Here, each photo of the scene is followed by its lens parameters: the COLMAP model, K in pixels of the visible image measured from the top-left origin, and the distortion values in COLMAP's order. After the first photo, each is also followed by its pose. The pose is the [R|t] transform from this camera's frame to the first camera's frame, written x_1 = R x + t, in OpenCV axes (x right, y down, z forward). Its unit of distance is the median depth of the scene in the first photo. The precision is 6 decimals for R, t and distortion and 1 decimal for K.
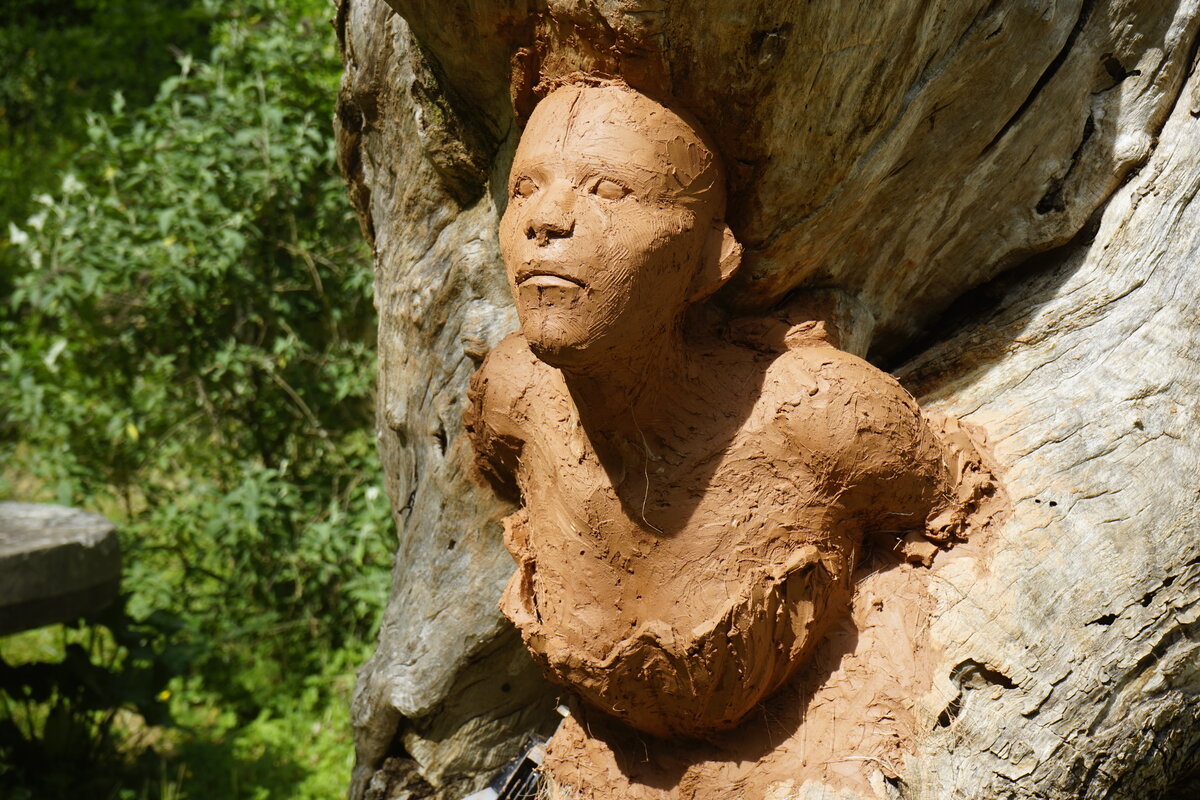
lens RADIAL K [[2458.7, 0, 599.2], [0, 2458.7, 389.7], [0, 0, 1]] dist [-0.025133, 0.000000]
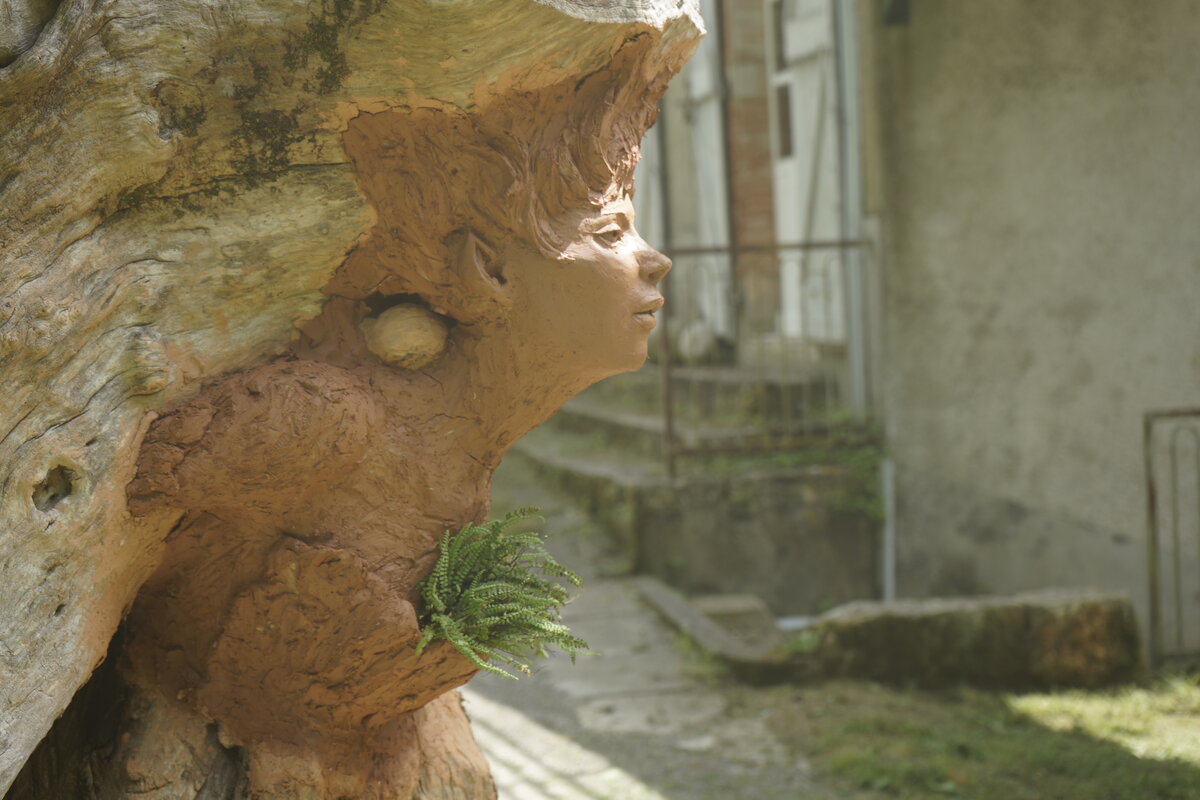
lens RADIAL K [[2293.7, 0, 601.0], [0, 2293.7, 405.1], [0, 0, 1]] dist [-0.012560, 0.000000]
pose [[-0.161168, -0.044983, 0.985901, -1.007863], [0.025558, 0.998436, 0.049733, -0.050117], [-0.986596, 0.033213, -0.159767, 1.074814]]
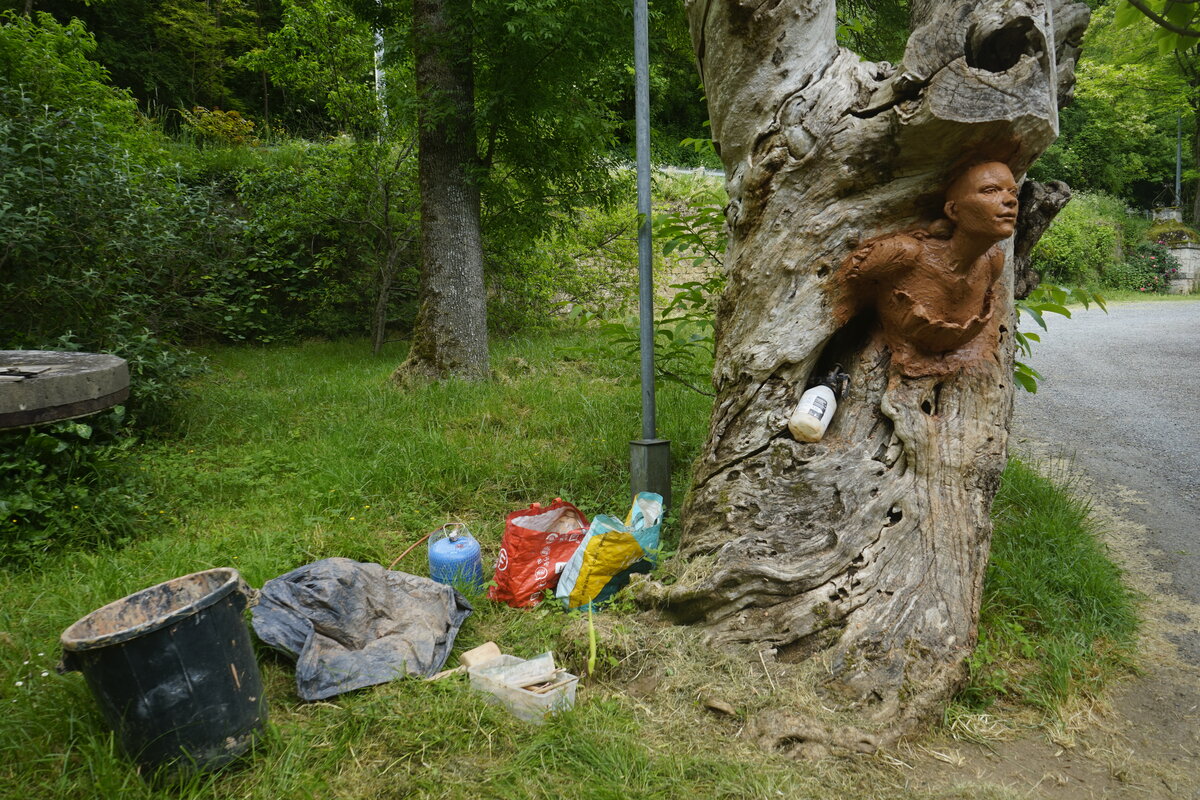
lens RADIAL K [[959.3, 0, 595.6], [0, 959.3, 400.8], [0, 0, 1]] dist [-0.013641, 0.010856]
pose [[0.731609, -0.080779, 0.676922, -1.296438], [0.021569, 0.995201, 0.095448, 0.069700], [-0.681384, -0.055230, 0.729840, 0.327544]]
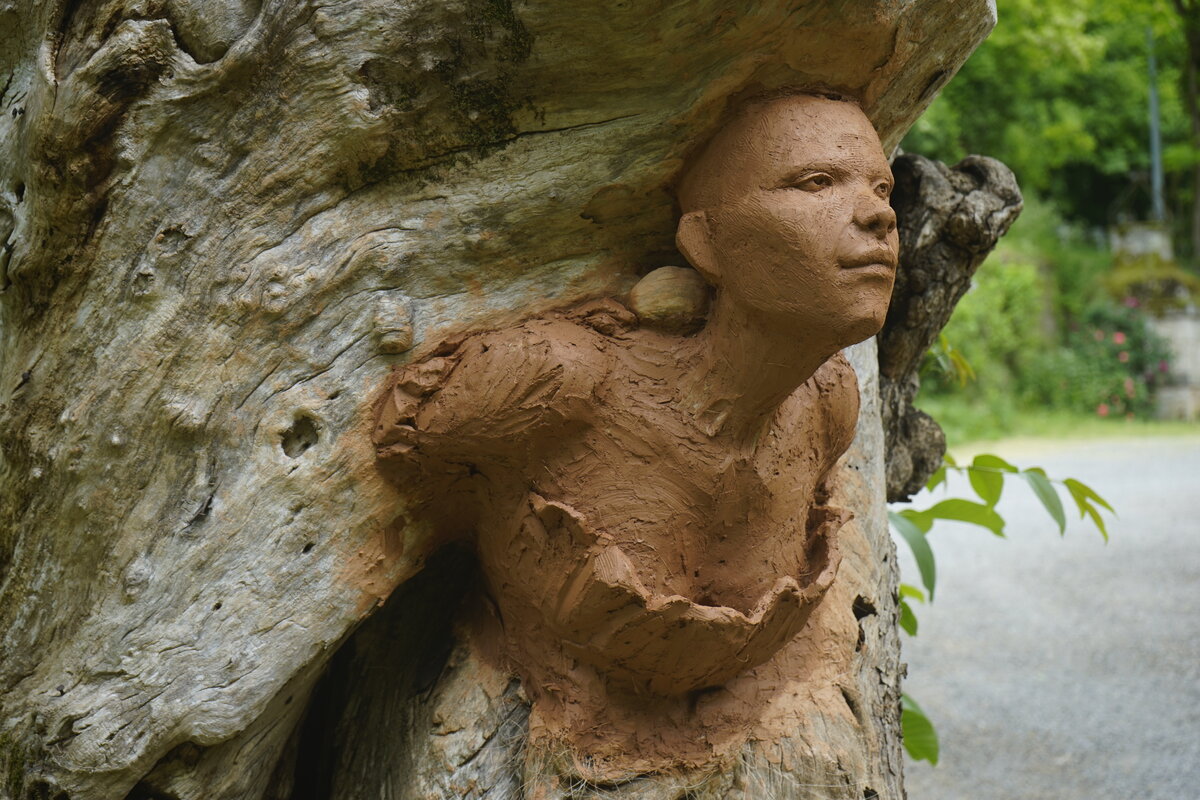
lens RADIAL K [[2458.7, 0, 592.9], [0, 2458.7, 405.9], [0, 0, 1]] dist [-0.025133, 0.000000]
pose [[0.483487, -0.002559, 0.875348, -0.958312], [0.028428, 0.999514, -0.012780, 0.026793], [-0.874890, 0.031064, 0.483324, 0.508251]]
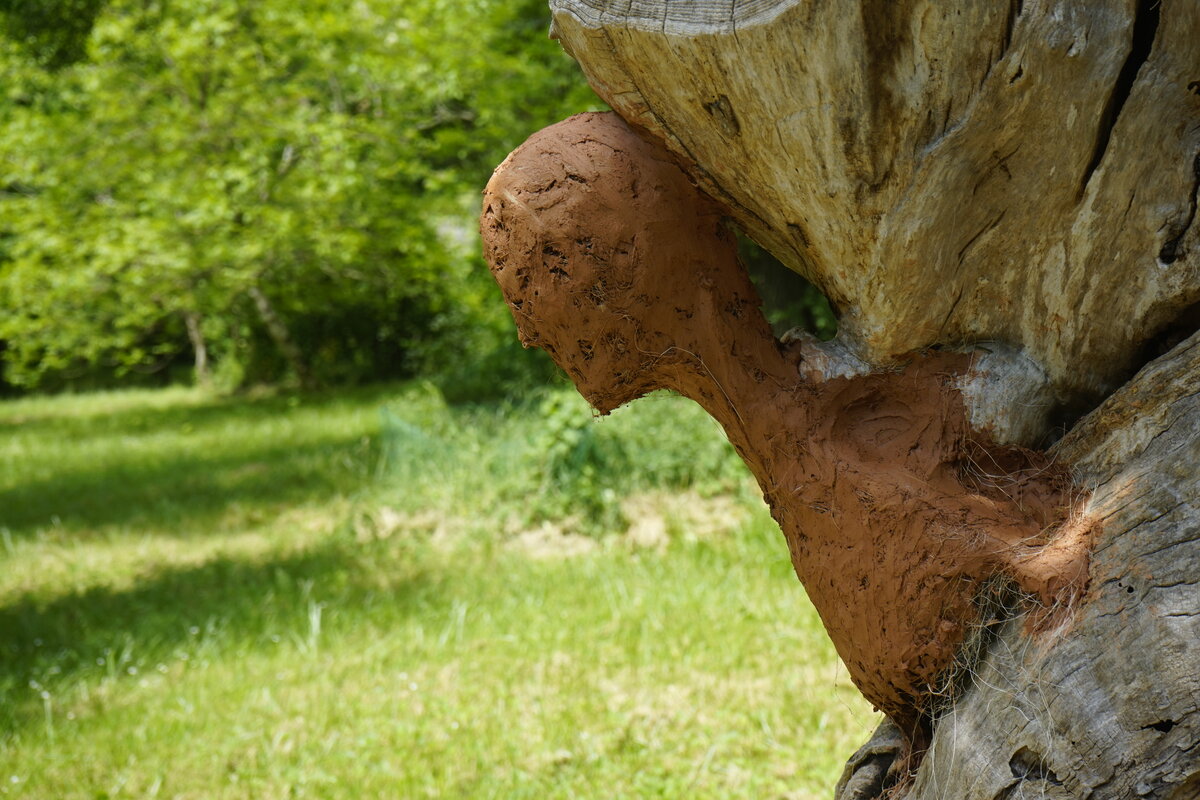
lens RADIAL K [[2458.7, 0, 624.7], [0, 2458.7, 406.0], [0, 0, 1]] dist [-0.025133, 0.000000]
pose [[0.643530, 0.037792, -0.764487, 0.741558], [-0.011561, 0.999146, 0.039660, -0.053517], [0.765333, -0.016684, 0.643418, 0.278035]]
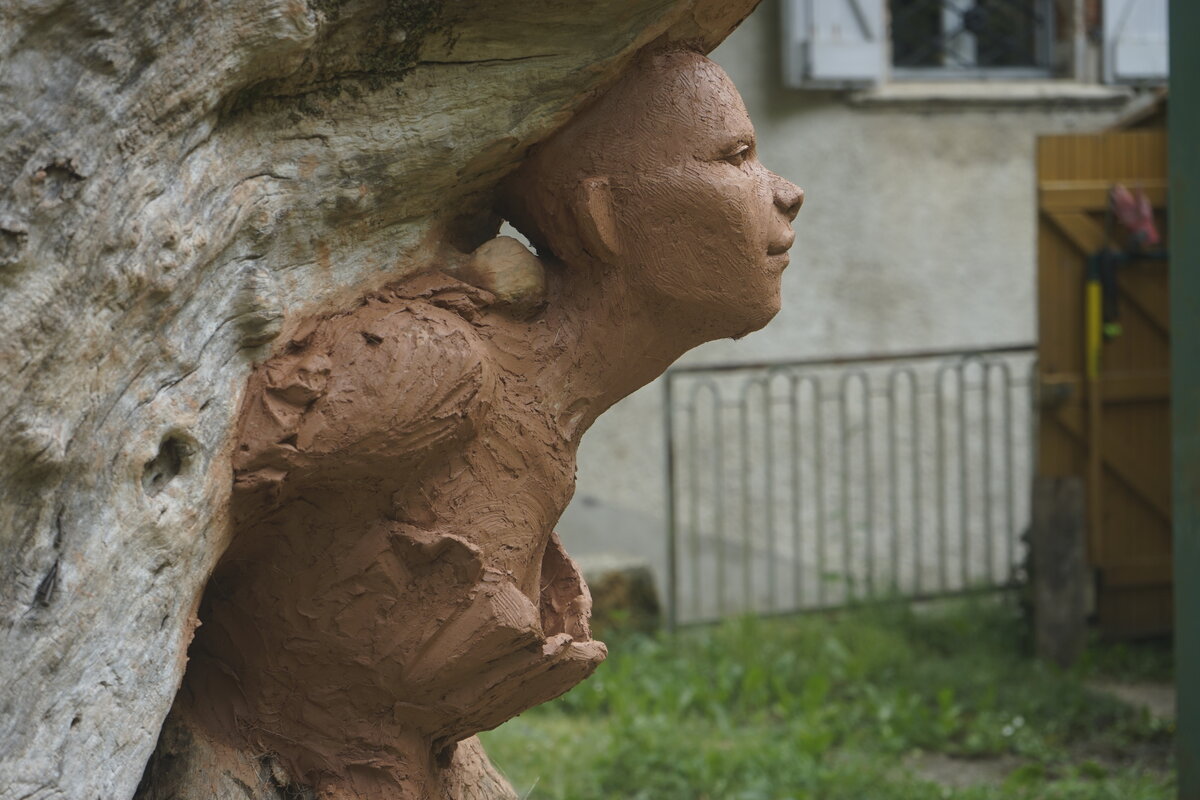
lens RADIAL K [[2458.7, 0, 606.8], [0, 2458.7, 393.4], [0, 0, 1]] dist [-0.025133, 0.000000]
pose [[-0.448472, -0.058448, 0.891884, -0.811174], [0.007135, 0.997594, 0.068963, -0.051272], [-0.893769, 0.037292, -0.446976, 1.361864]]
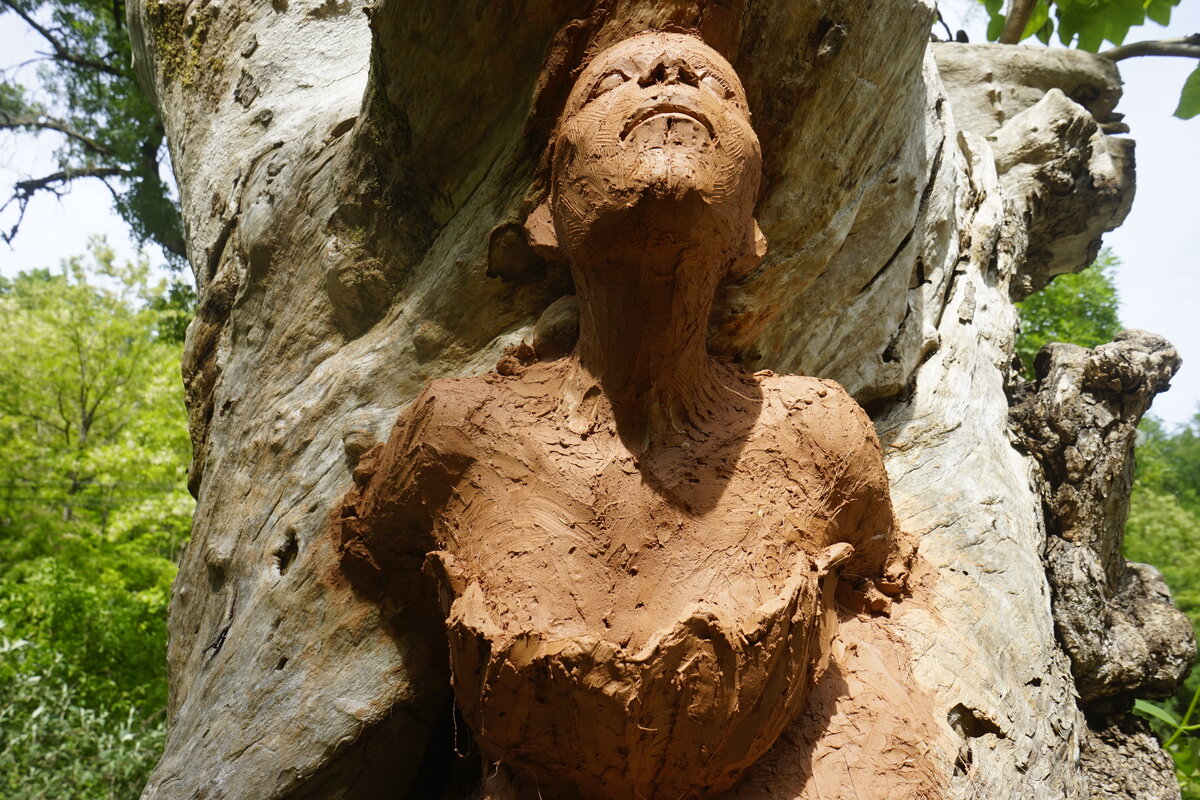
lens RADIAL K [[959.3, 0, 597.9], [0, 959.3, 399.3], [0, 0, 1]] dist [-0.013641, 0.010856]
pose [[0.883561, 0.215651, 0.415709, -0.144604], [0.023958, 0.865693, -0.500002, 0.183460], [-0.467702, 0.451741, 0.759726, 0.715622]]
